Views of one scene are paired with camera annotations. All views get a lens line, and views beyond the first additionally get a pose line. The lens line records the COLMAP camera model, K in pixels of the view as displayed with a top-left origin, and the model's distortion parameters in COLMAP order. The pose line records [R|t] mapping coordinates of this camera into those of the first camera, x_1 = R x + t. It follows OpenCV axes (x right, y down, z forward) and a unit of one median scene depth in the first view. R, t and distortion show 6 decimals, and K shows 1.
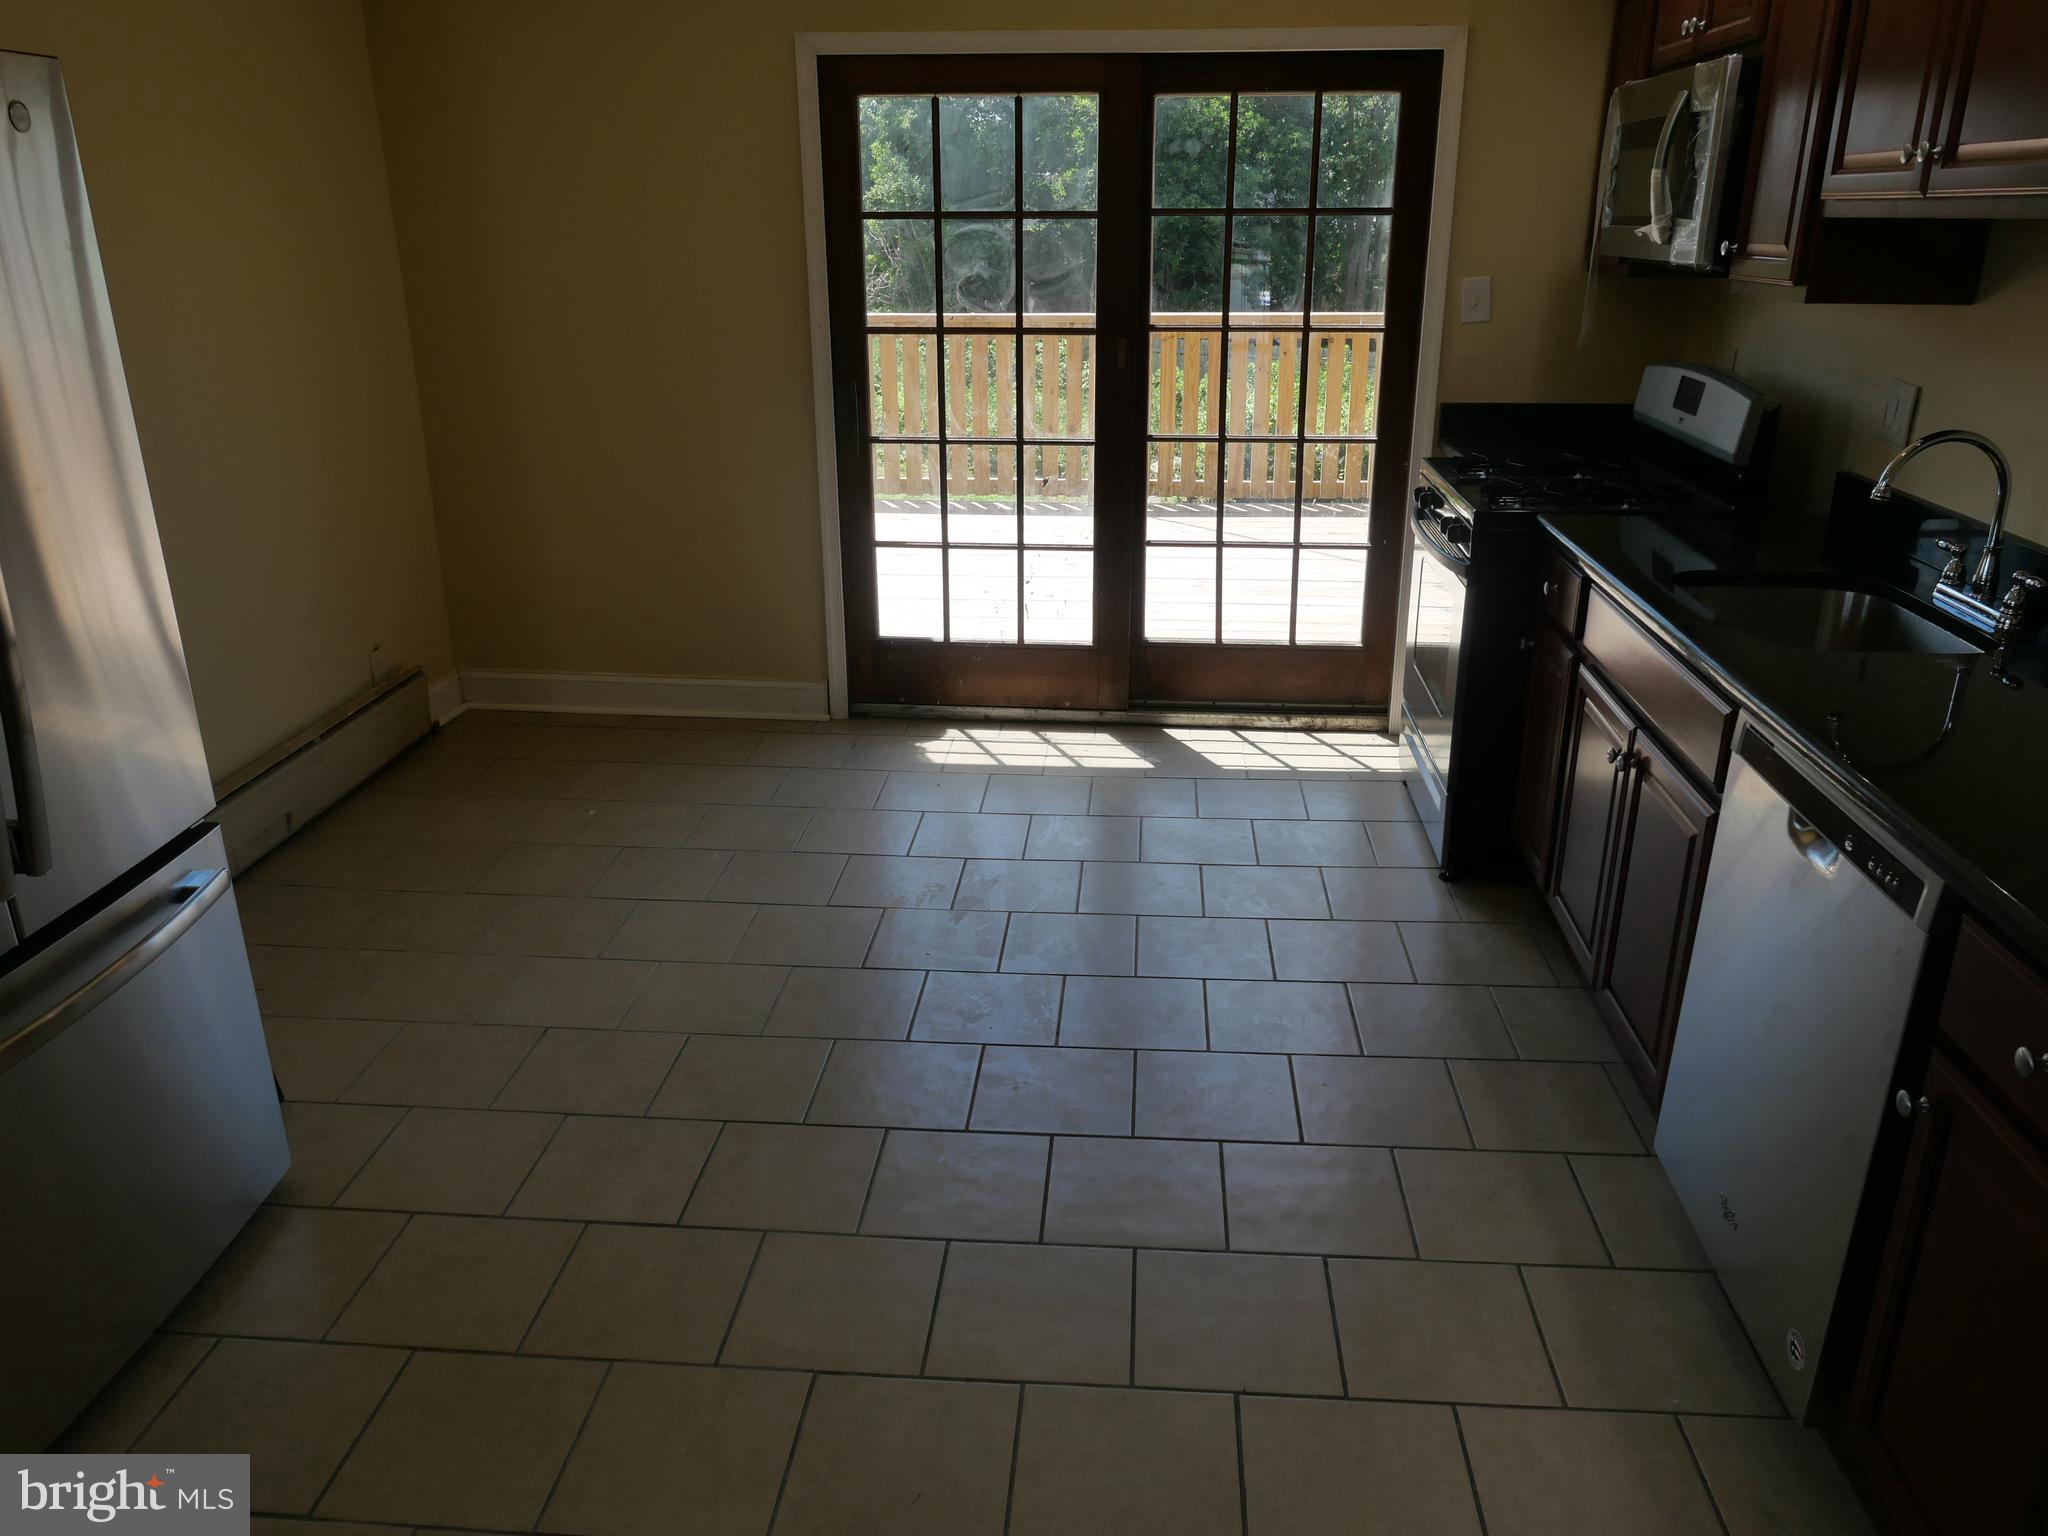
lens RADIAL K [[1454.7, 0, 1024.0], [0, 1454.7, 768.0], [0, 0, 1]] dist [-0.054599, 0.026760]
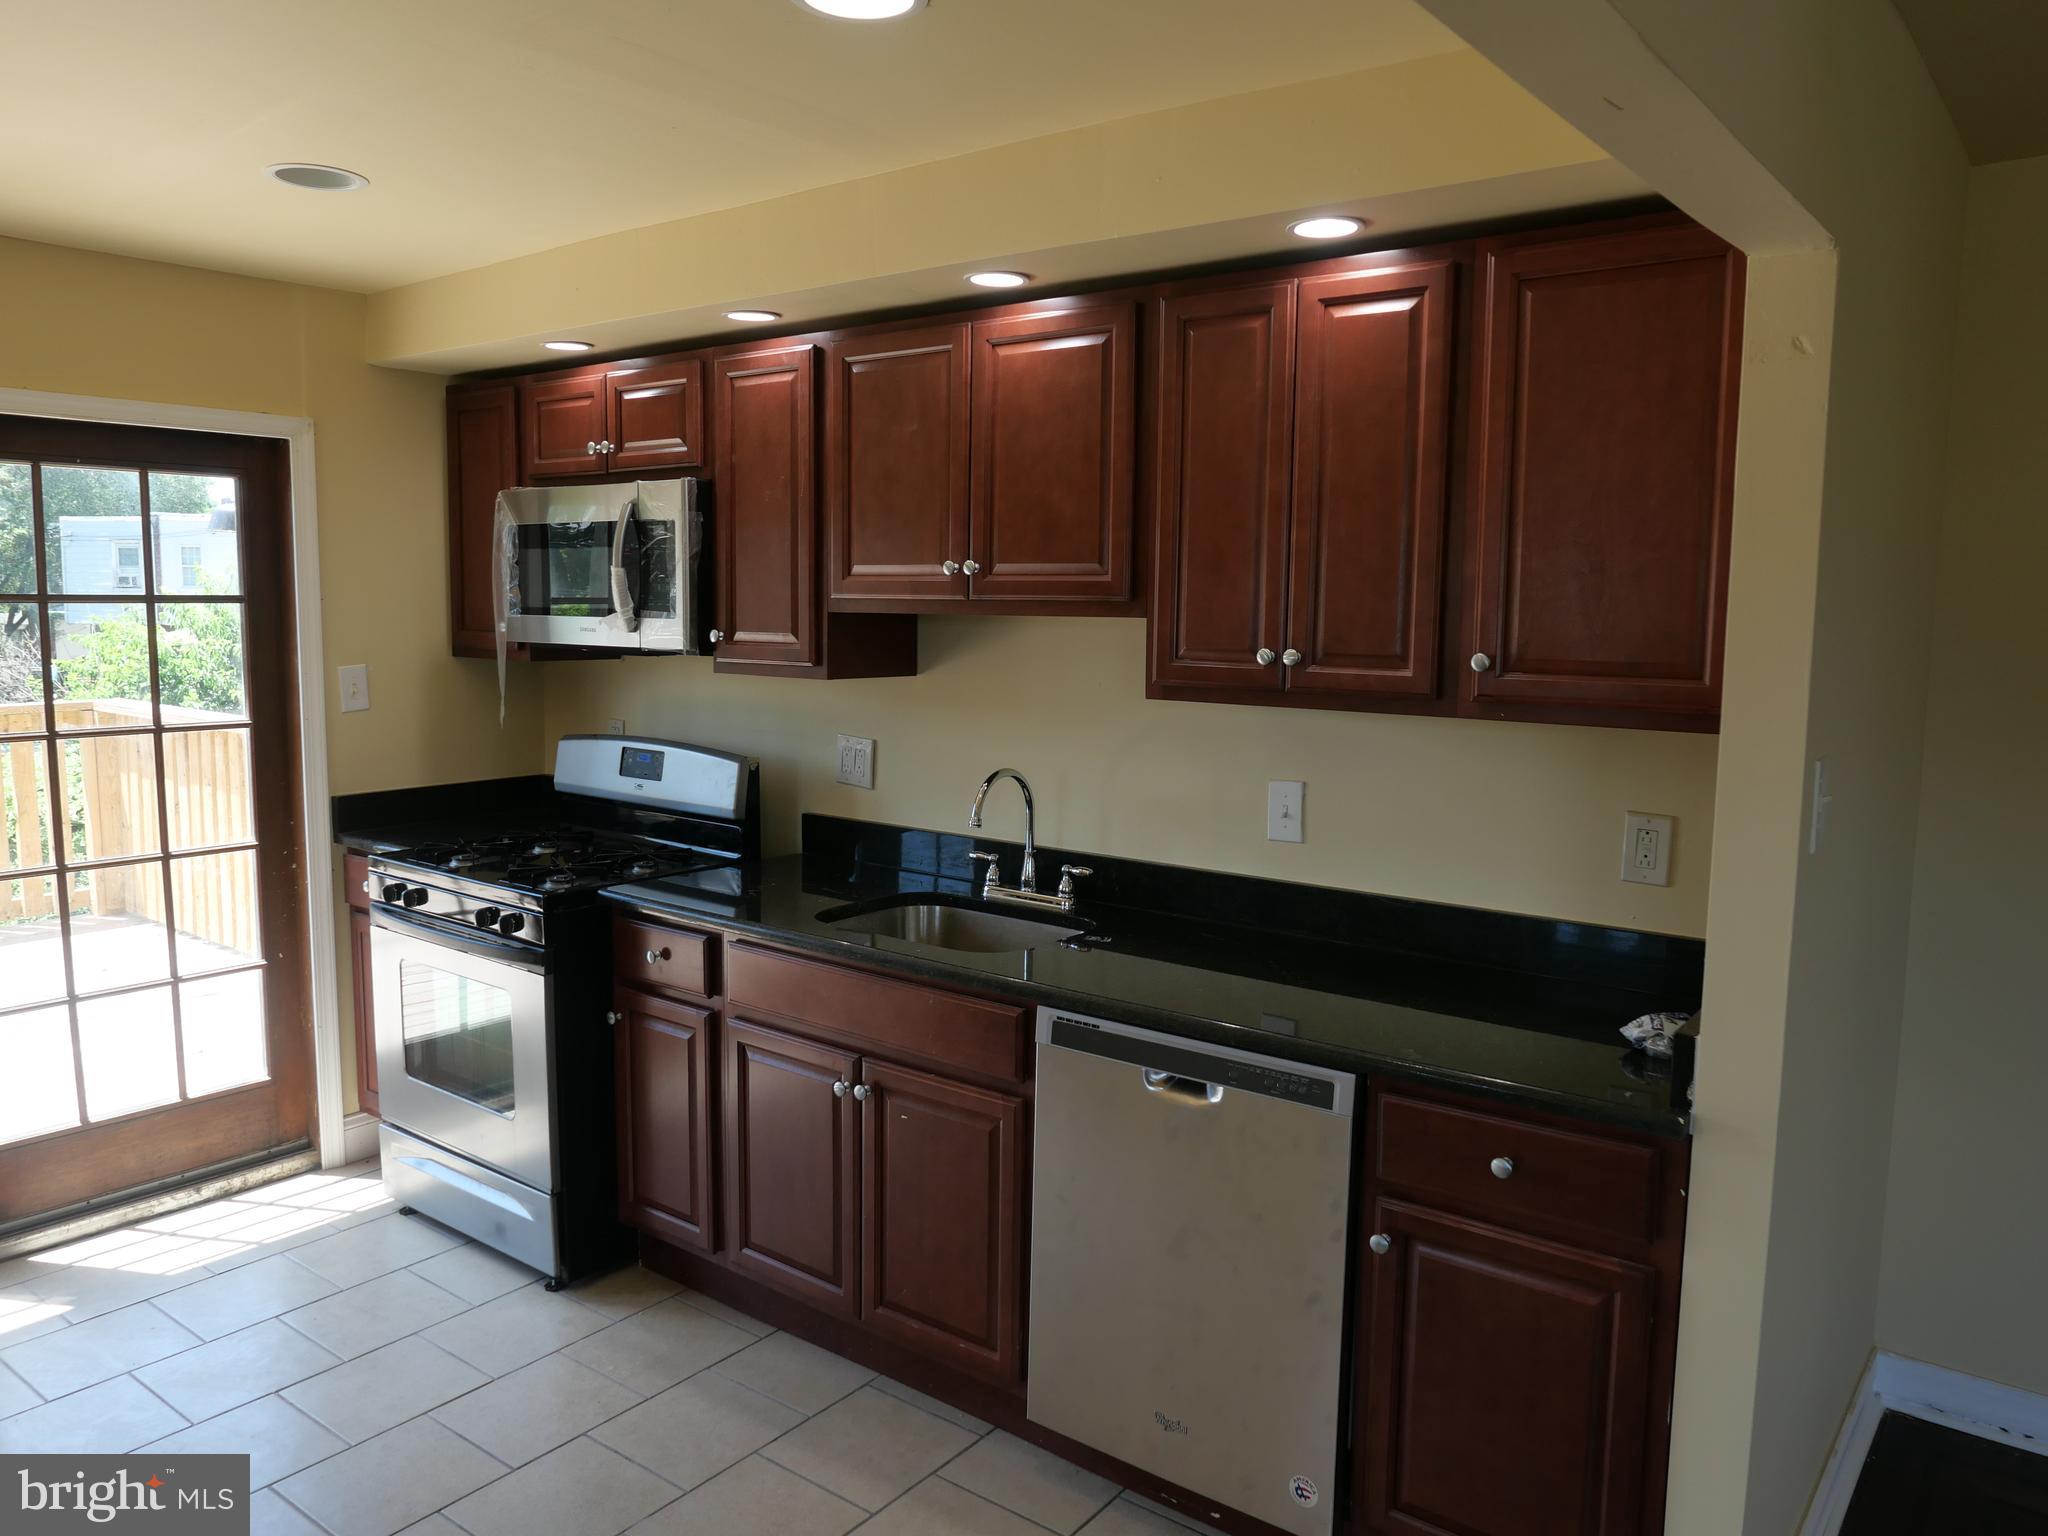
lens RADIAL K [[1454.7, 0, 1024.0], [0, 1454.7, 768.0], [0, 0, 1]] dist [-0.054599, 0.026760]
pose [[0.529694, -0.085495, 0.843869, -0.258843], [0.286829, 0.954349, -0.083353, -0.068467], [-0.798219, 0.286198, 0.530035, 0.156793]]
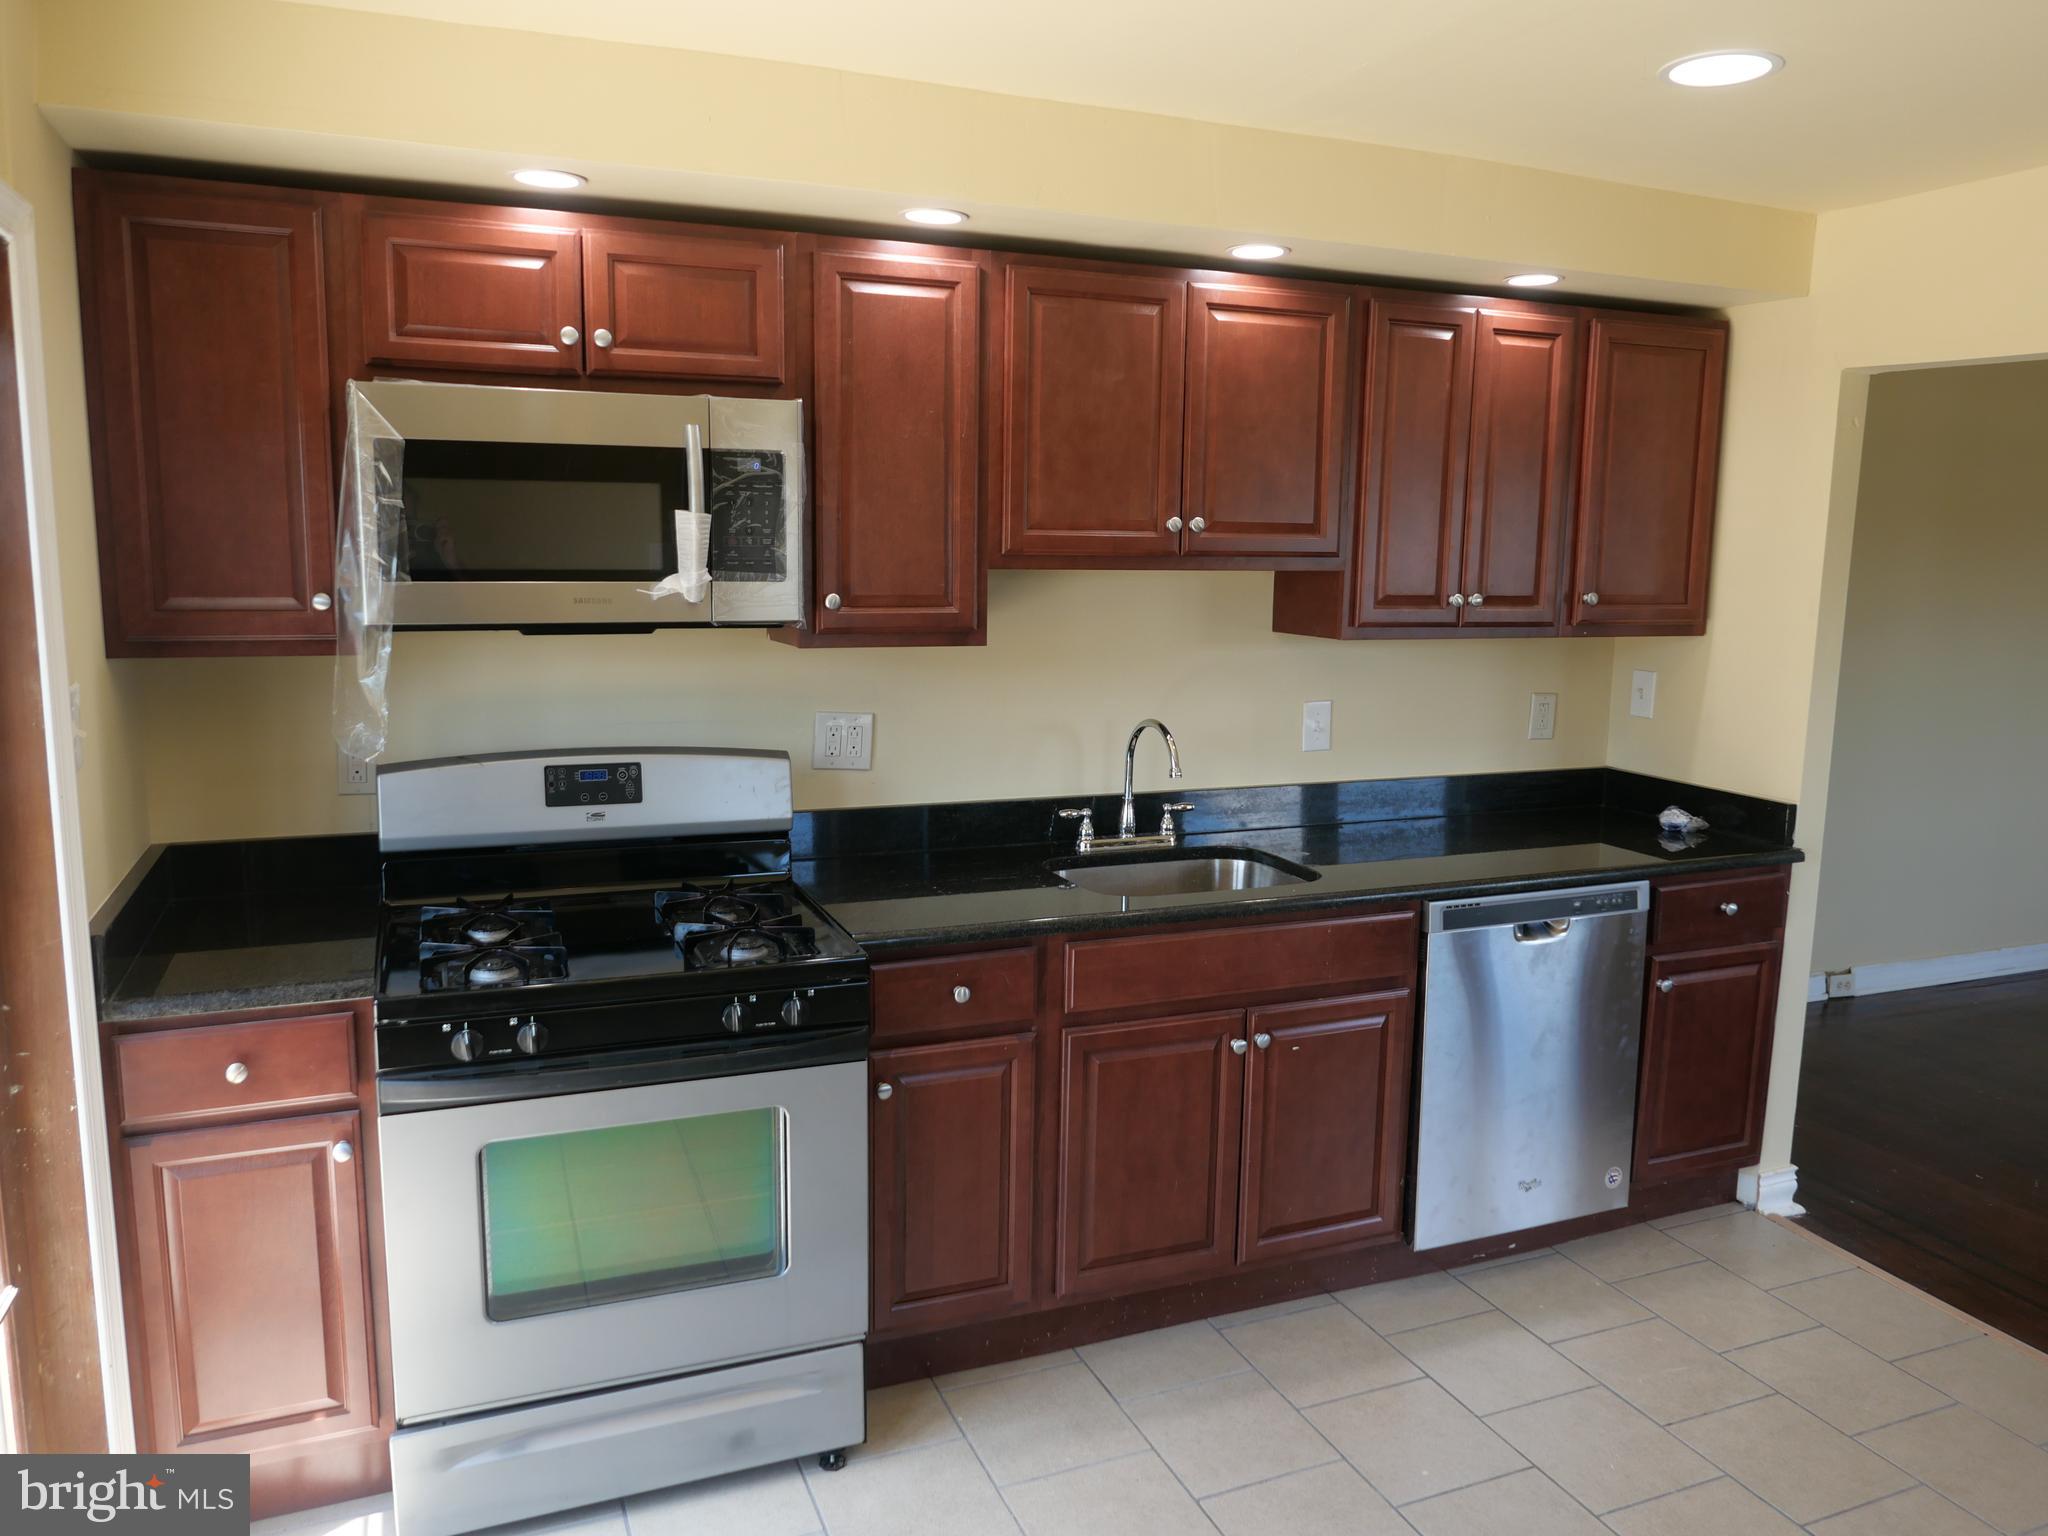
lens RADIAL K [[1454.7, 0, 1024.0], [0, 1454.7, 768.0], [0, 0, 1]] dist [-0.054599, 0.026760]
pose [[-0.456920, -0.133004, 0.879508, -0.282129], [0.307284, 0.904284, 0.296390, -0.360581], [-0.834746, 0.405685, -0.372315, 0.919019]]
